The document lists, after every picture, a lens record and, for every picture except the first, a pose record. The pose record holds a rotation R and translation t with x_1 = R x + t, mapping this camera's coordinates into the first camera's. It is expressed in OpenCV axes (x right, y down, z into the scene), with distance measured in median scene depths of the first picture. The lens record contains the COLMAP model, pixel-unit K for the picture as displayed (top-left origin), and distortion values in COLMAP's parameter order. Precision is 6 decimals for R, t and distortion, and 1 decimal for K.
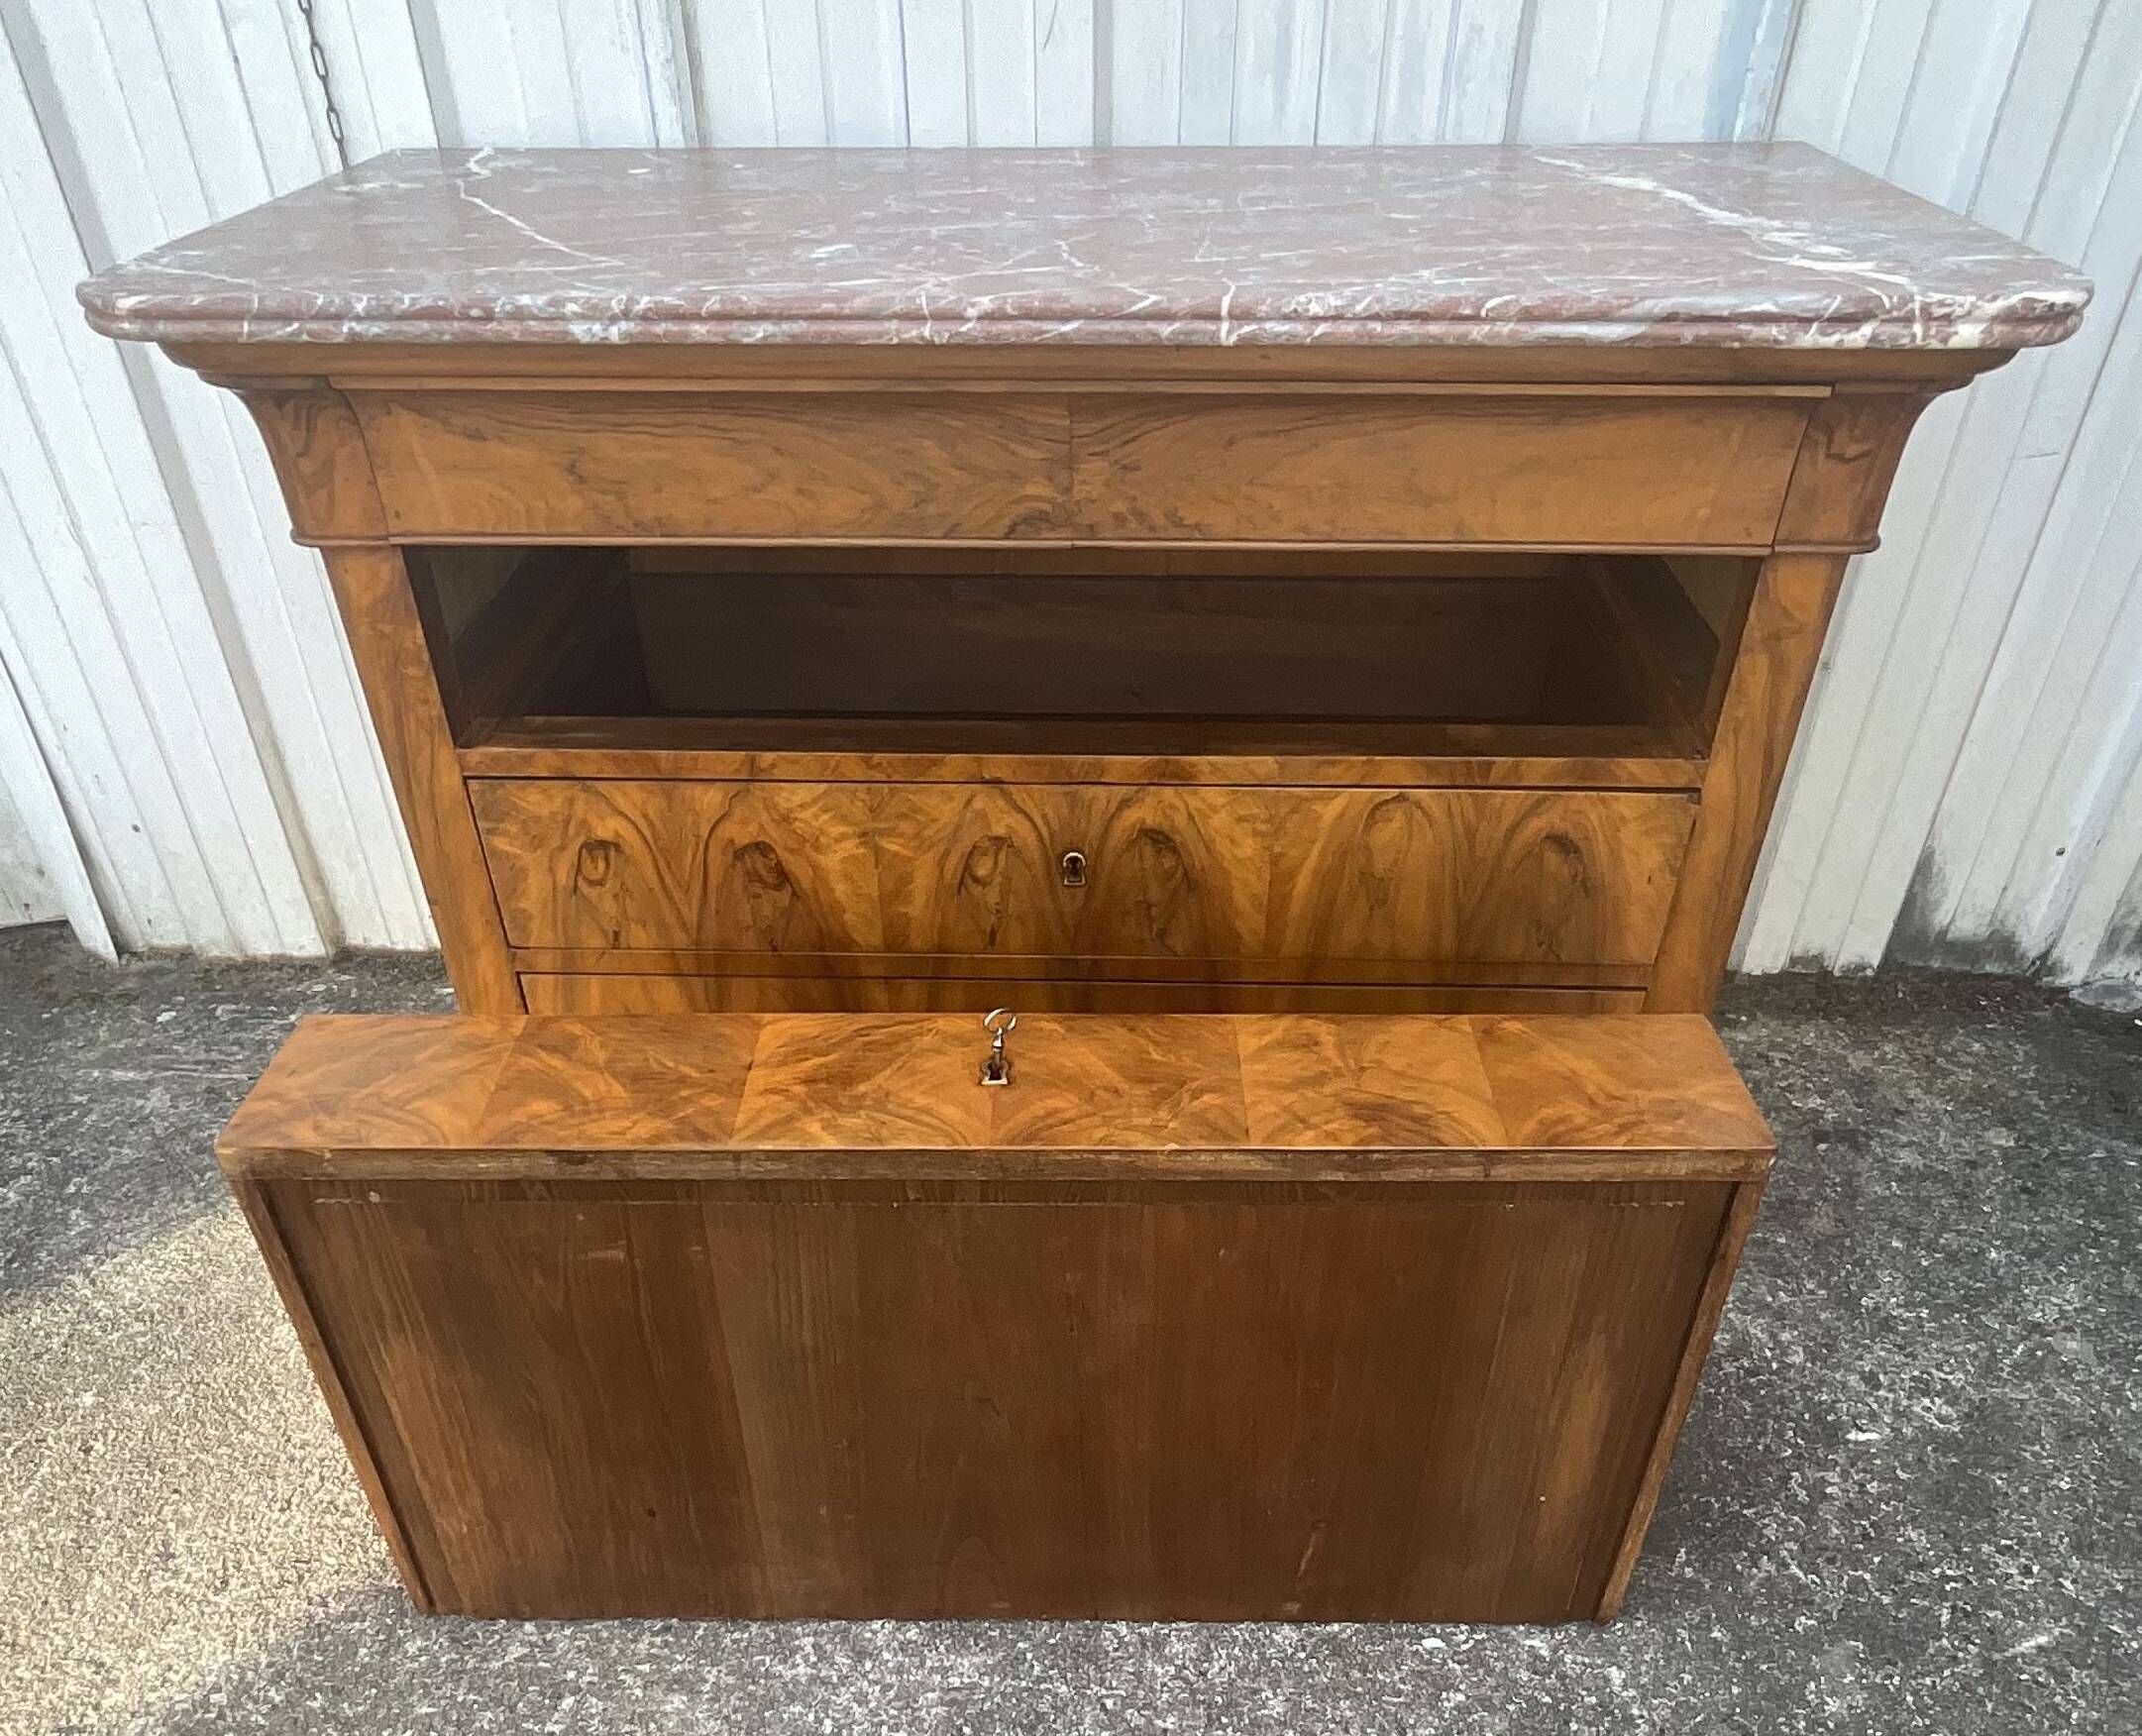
lens RADIAL K [[1607.0, 0, 1065.6], [0, 1607.0, 1221.4], [0, 0, 1]] dist [-0.008120, 0.004163]
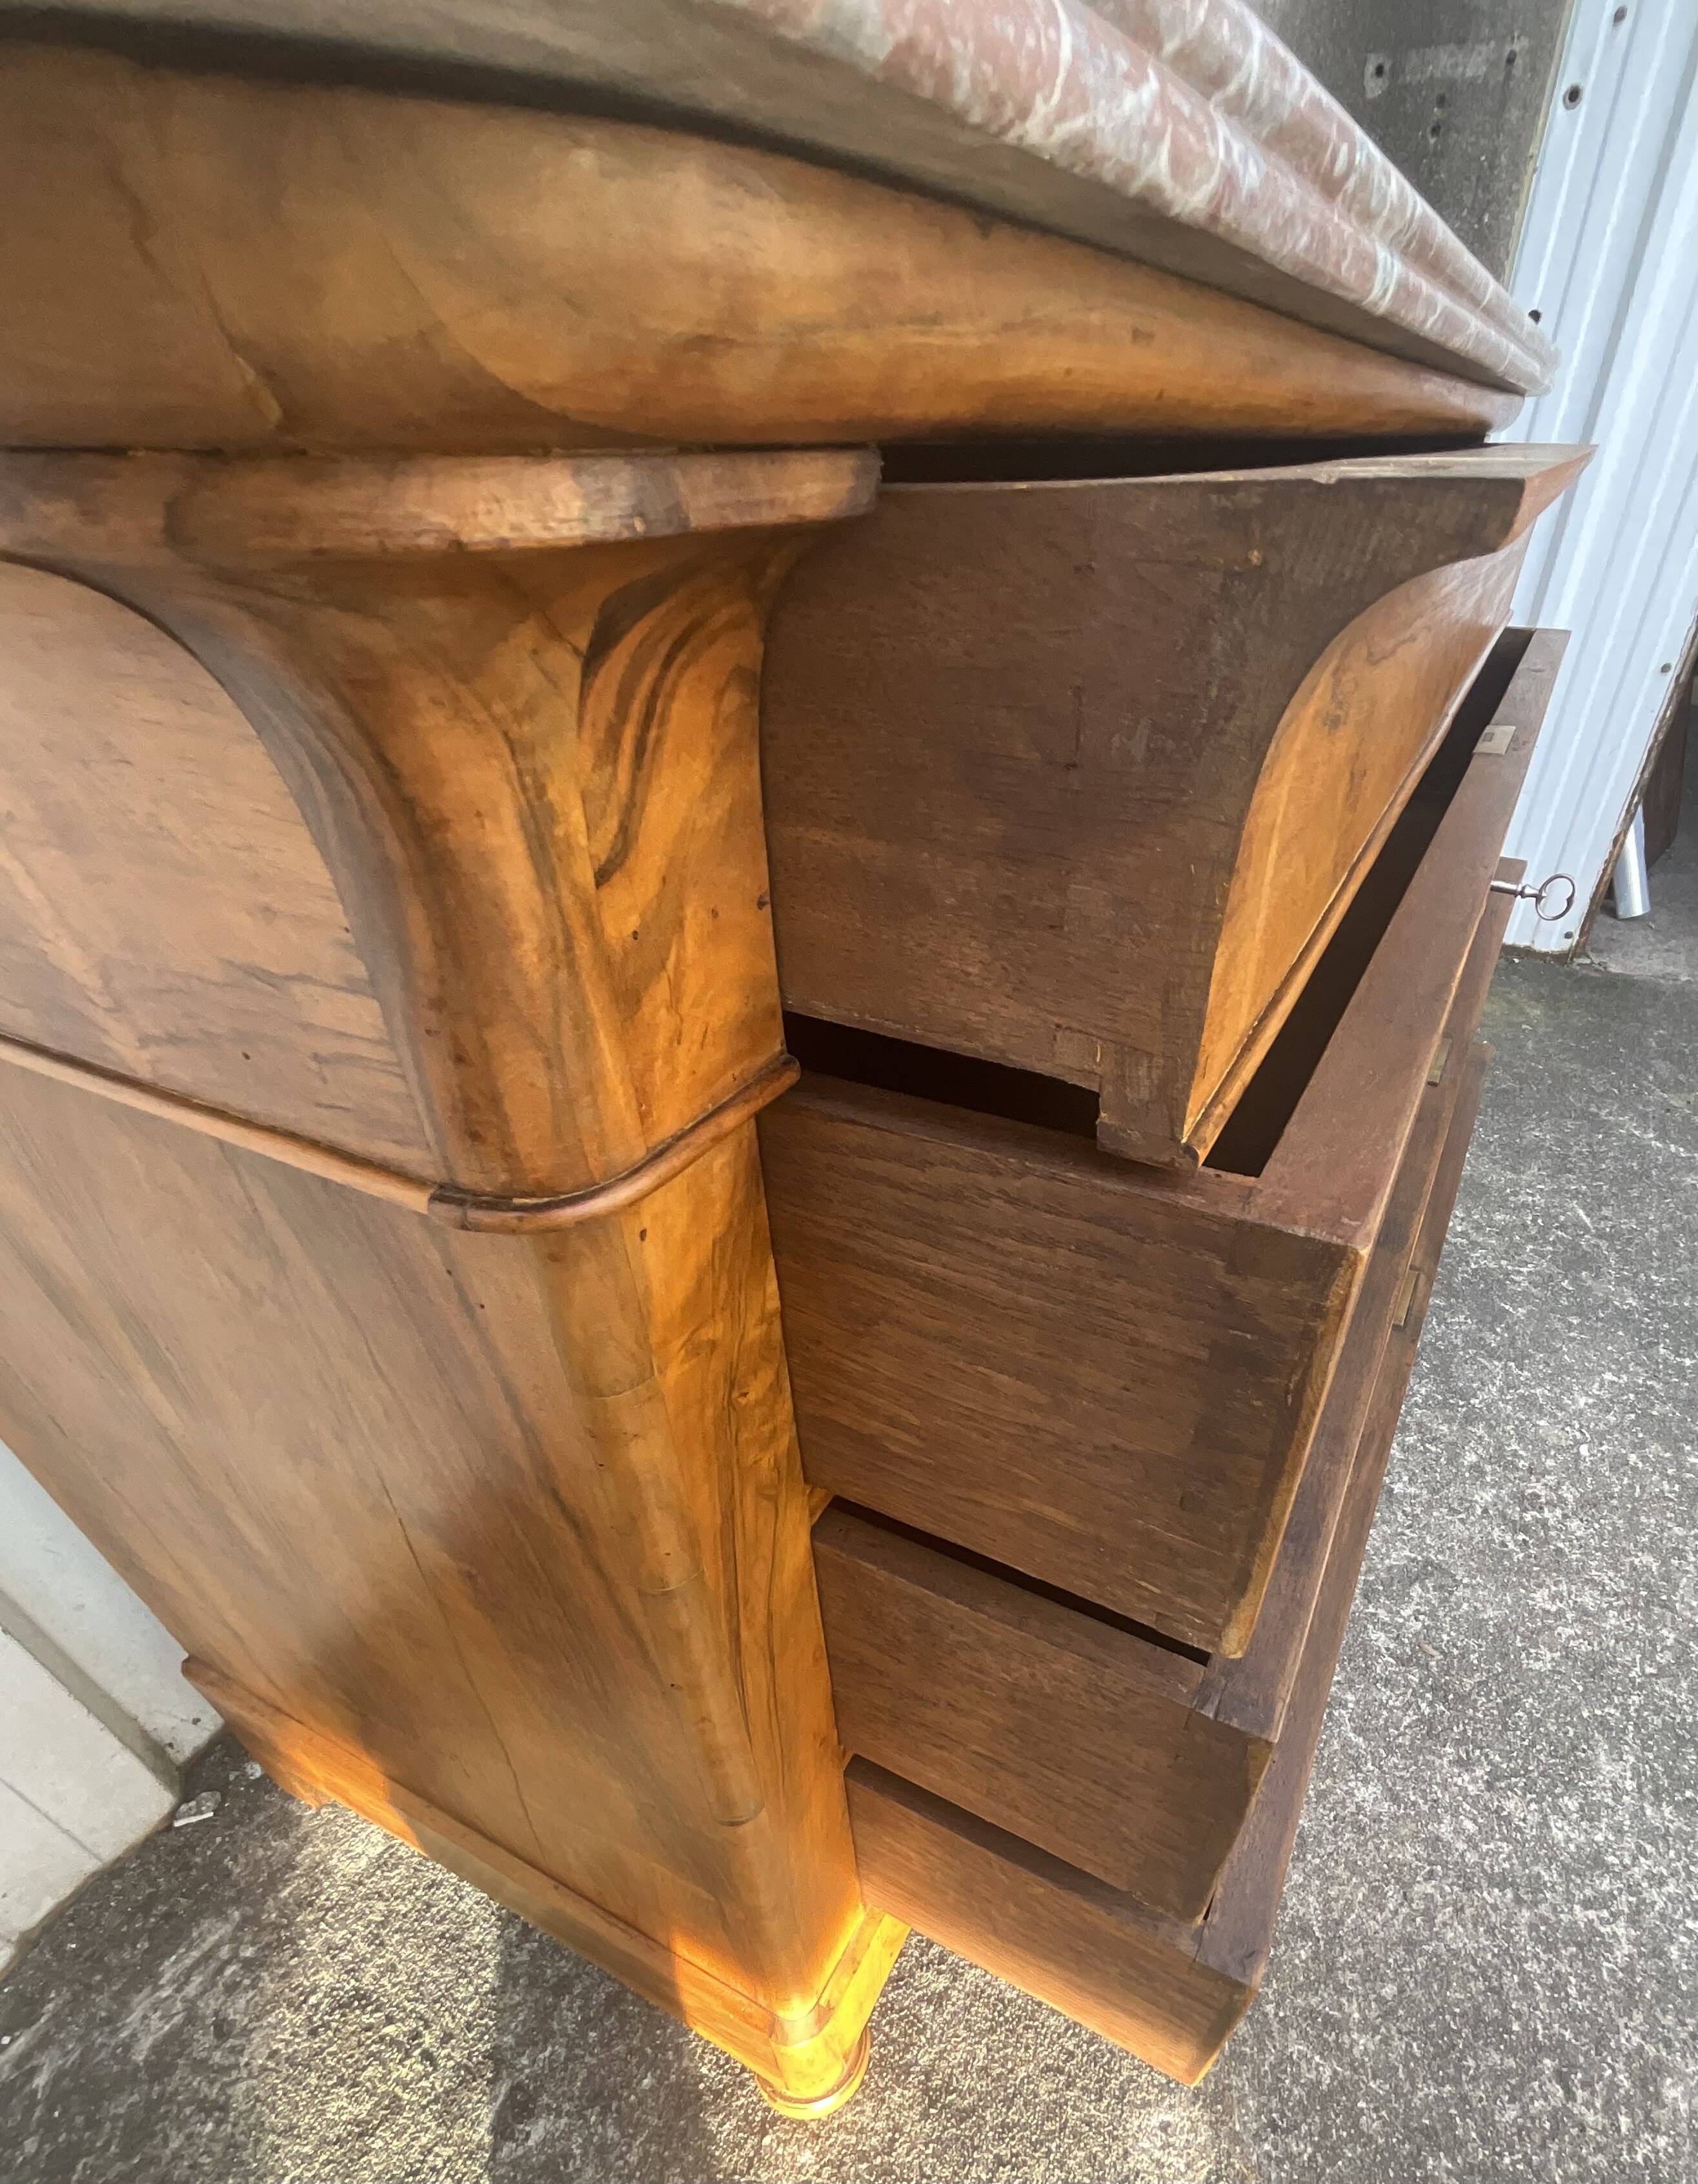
lens RADIAL K [[1047.8, 0, 971.5], [0, 1047.8, 1306.9], [0, 0, 1]] dist [-0.008766, 0.006936]
pose [[0.404696, -0.582161, 0.705201, -0.527113], [0.590256, 0.755308, 0.284793, -0.380661], [-0.698440, 0.300995, 0.649295, 0.757463]]
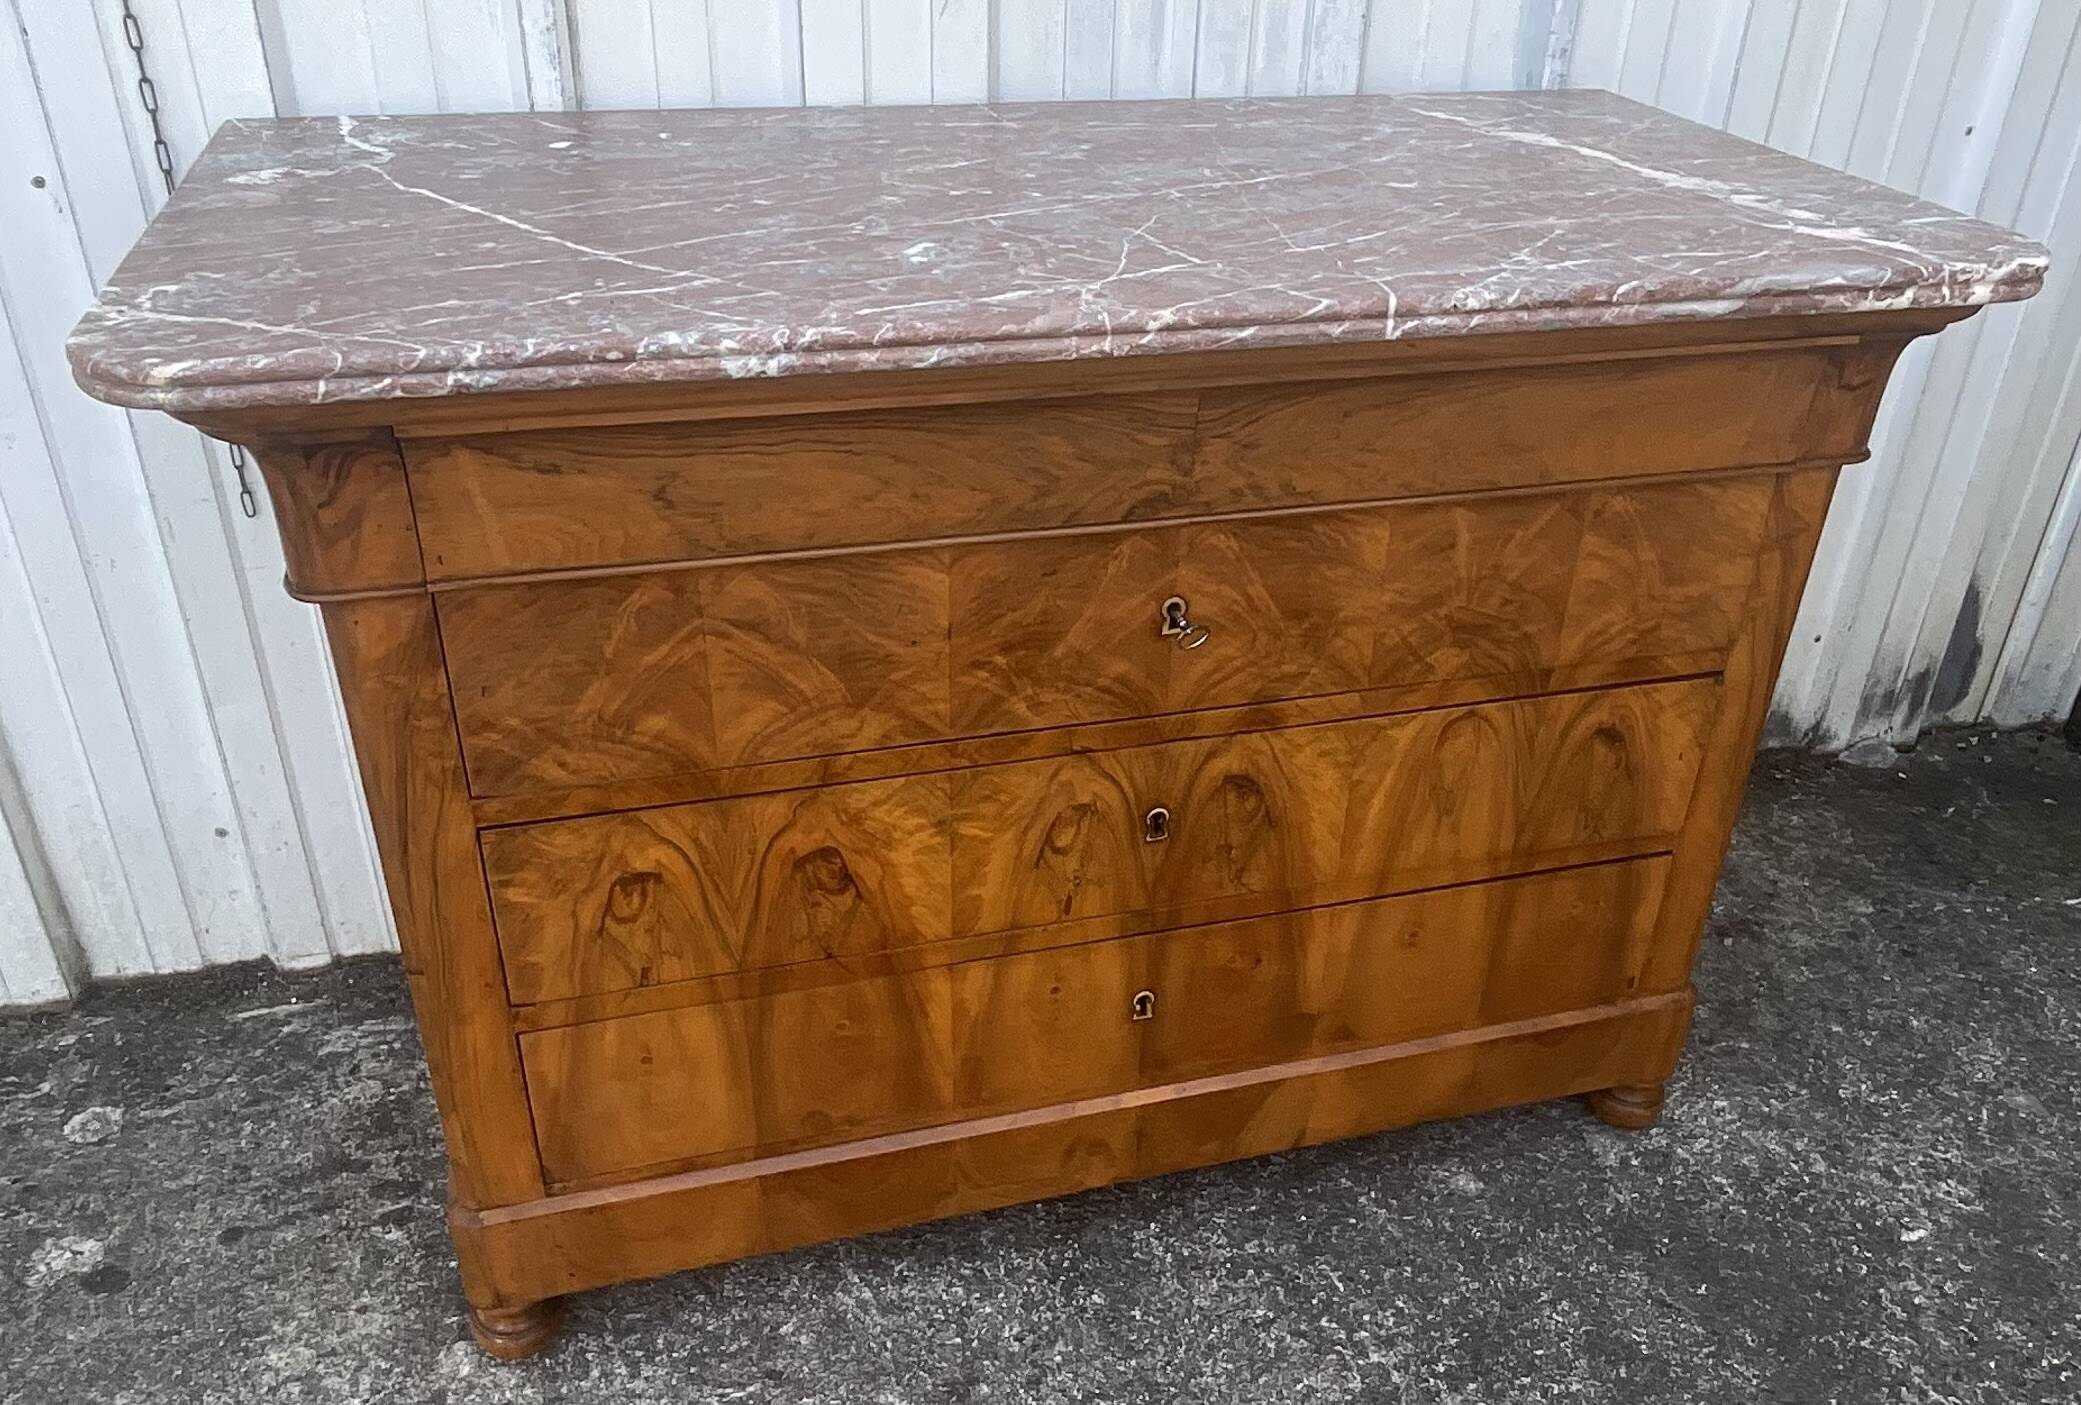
lens RADIAL K [[1614.4, 0, 1072.1], [0, 1614.4, 724.3], [0, 0, 1]] dist [0.014216, -0.036760]
pose [[0.948367, -0.129509, 0.289529, -0.317120], [0.175077, 0.974923, -0.137382, -0.159311], [-0.264476, 0.180978, 0.947259, 0.105629]]
